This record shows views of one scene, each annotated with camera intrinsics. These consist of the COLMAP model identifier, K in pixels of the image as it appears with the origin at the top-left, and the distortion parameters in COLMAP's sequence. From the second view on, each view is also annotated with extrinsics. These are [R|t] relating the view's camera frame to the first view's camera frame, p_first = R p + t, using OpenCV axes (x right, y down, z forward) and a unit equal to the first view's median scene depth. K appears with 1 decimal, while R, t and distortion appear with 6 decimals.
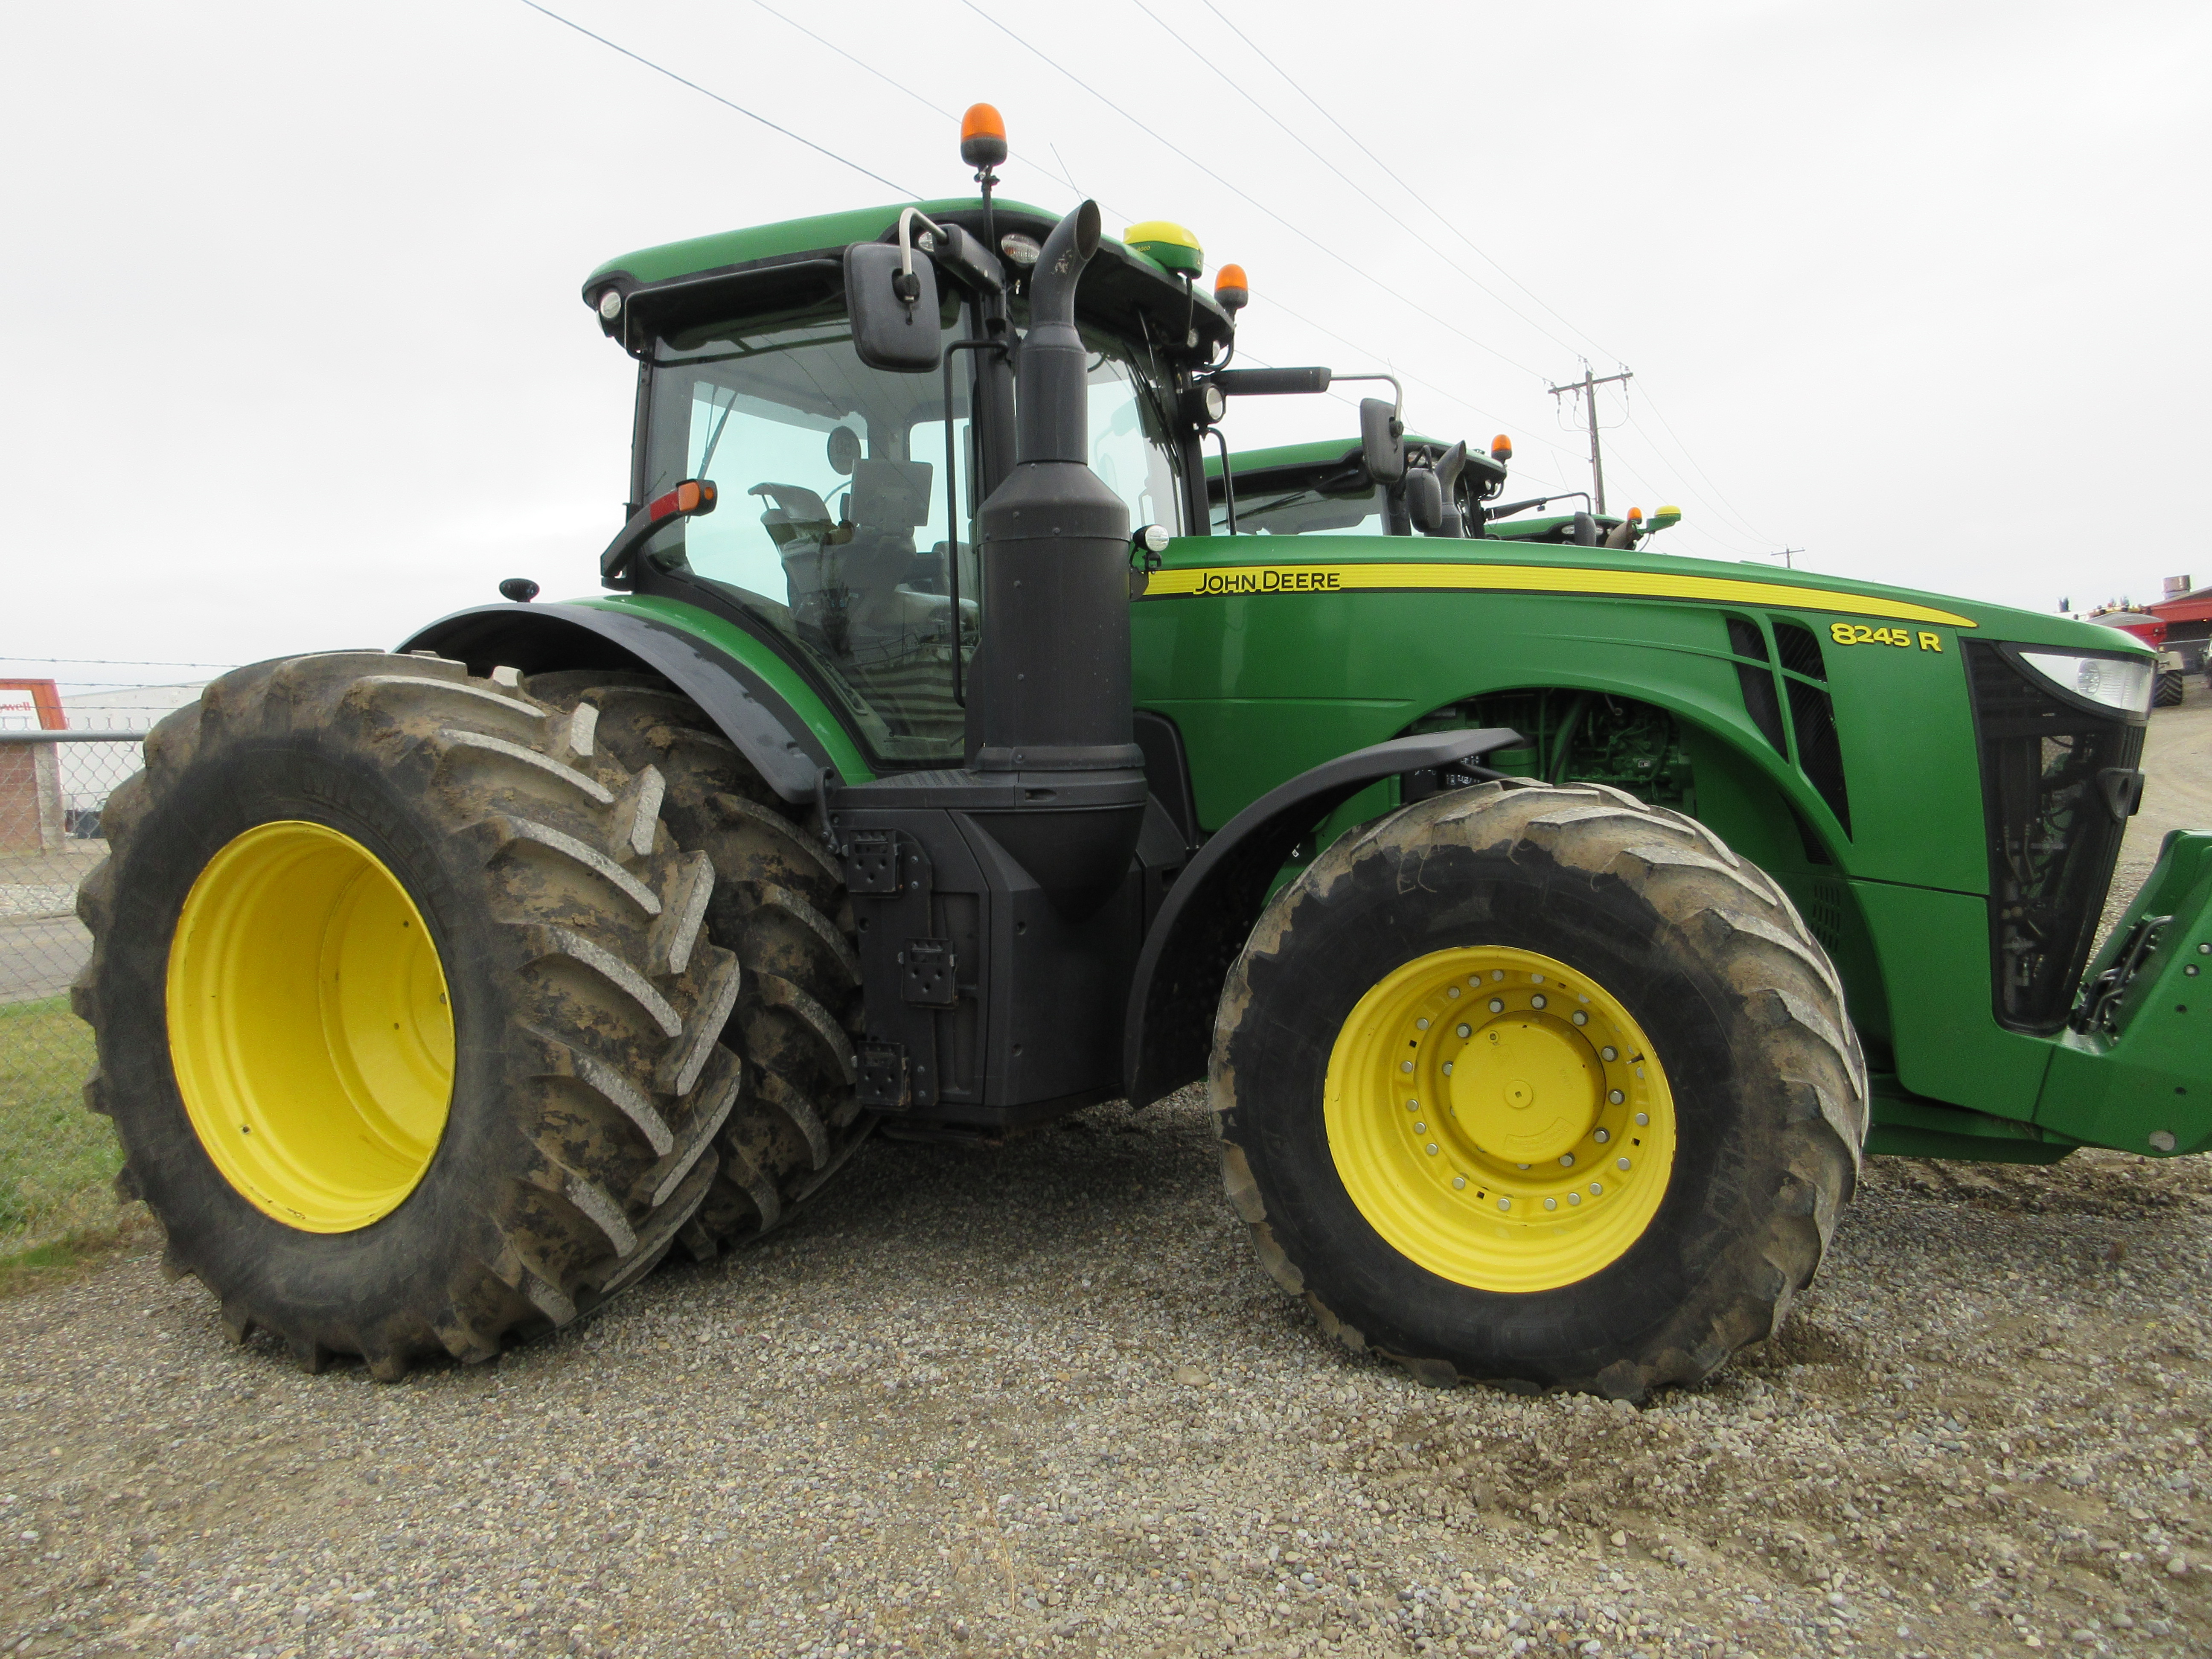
lens RADIAL K [[1688.7, 0, 1108.5], [0, 1688.7, 876.9], [0, 0, 1]] dist [0.034998, -0.000366]
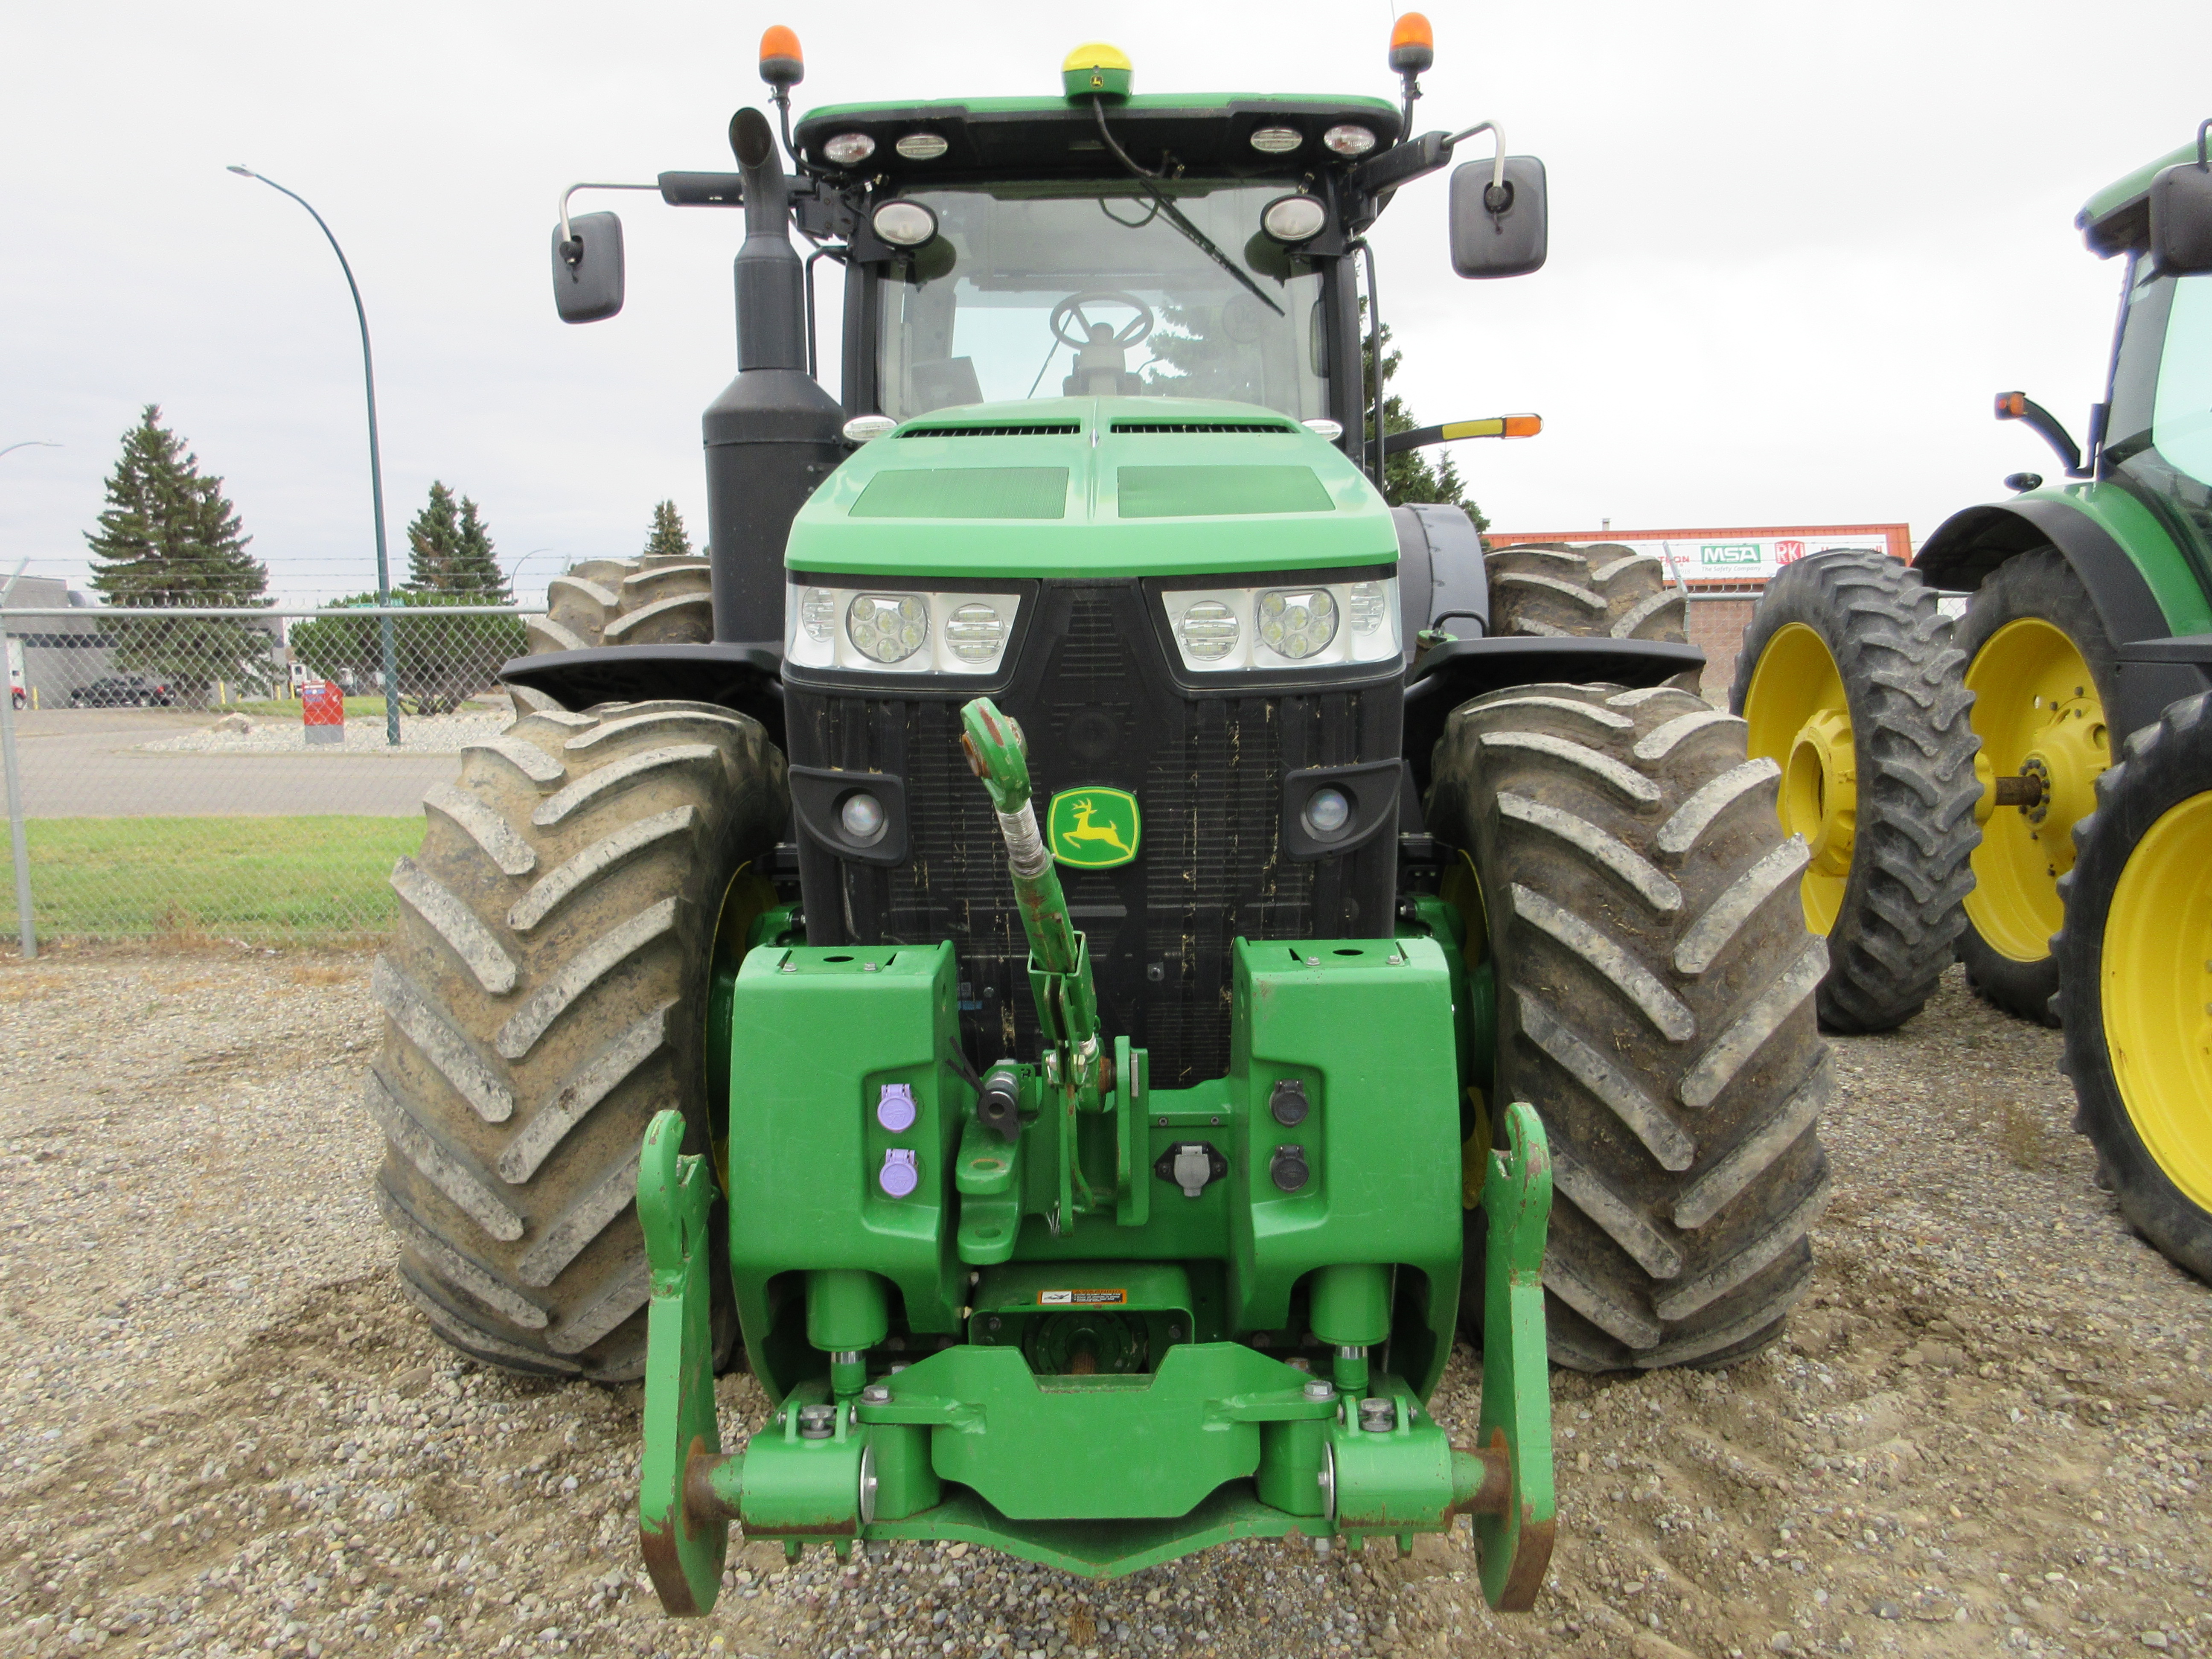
lens RADIAL K [[1665.8, 0, 1102.7], [0, 1665.8, 855.2], [0, 0, 1]] dist [0.030224, -0.002523]
pose [[0.377551, 0.164139, -0.911325, 1.126904], [-0.080344, 0.986260, 0.144350, -0.121338], [0.922497, 0.018720, 0.385551, 0.851777]]
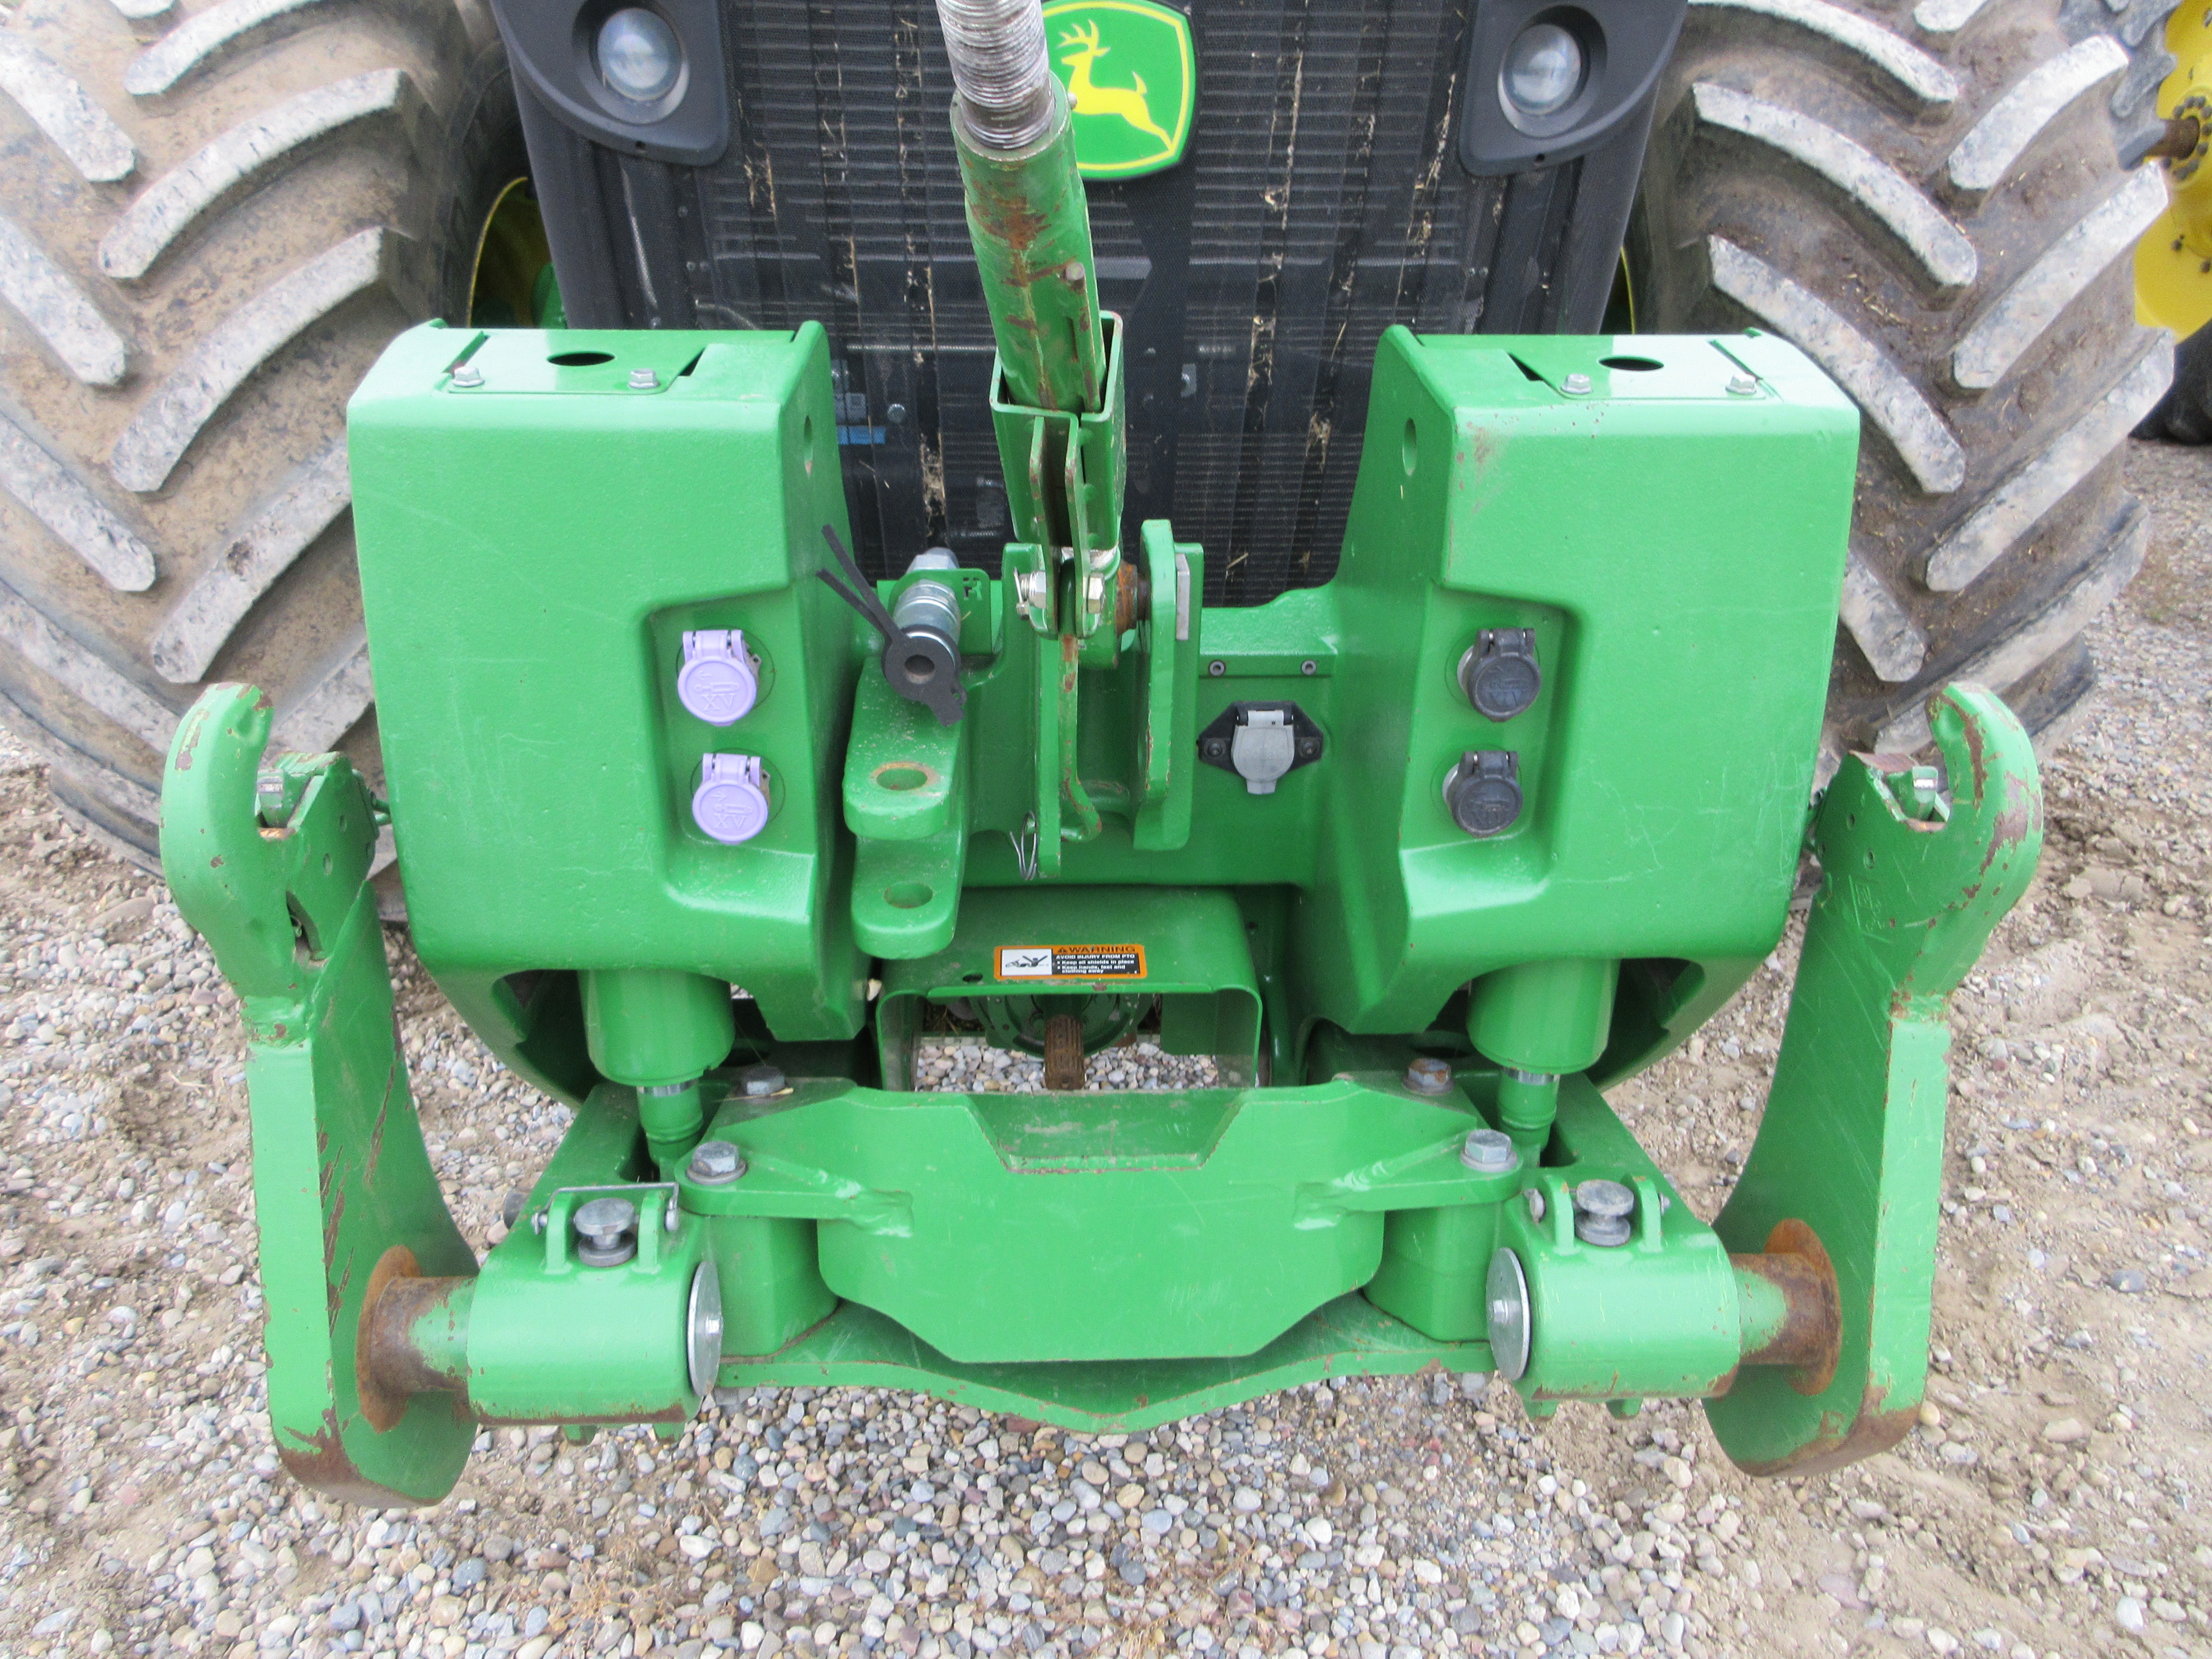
lens RADIAL K [[1687.7, 0, 1110.6], [0, 1687.7, 862.3], [0, 0, 1]] dist [0.026387, -0.019793]
pose [[0.422921, 0.480403, -0.768343, 0.906761], [-0.110435, 0.868909, 0.482494, -0.076141], [0.899412, -0.119205, 0.420533, 0.927120]]
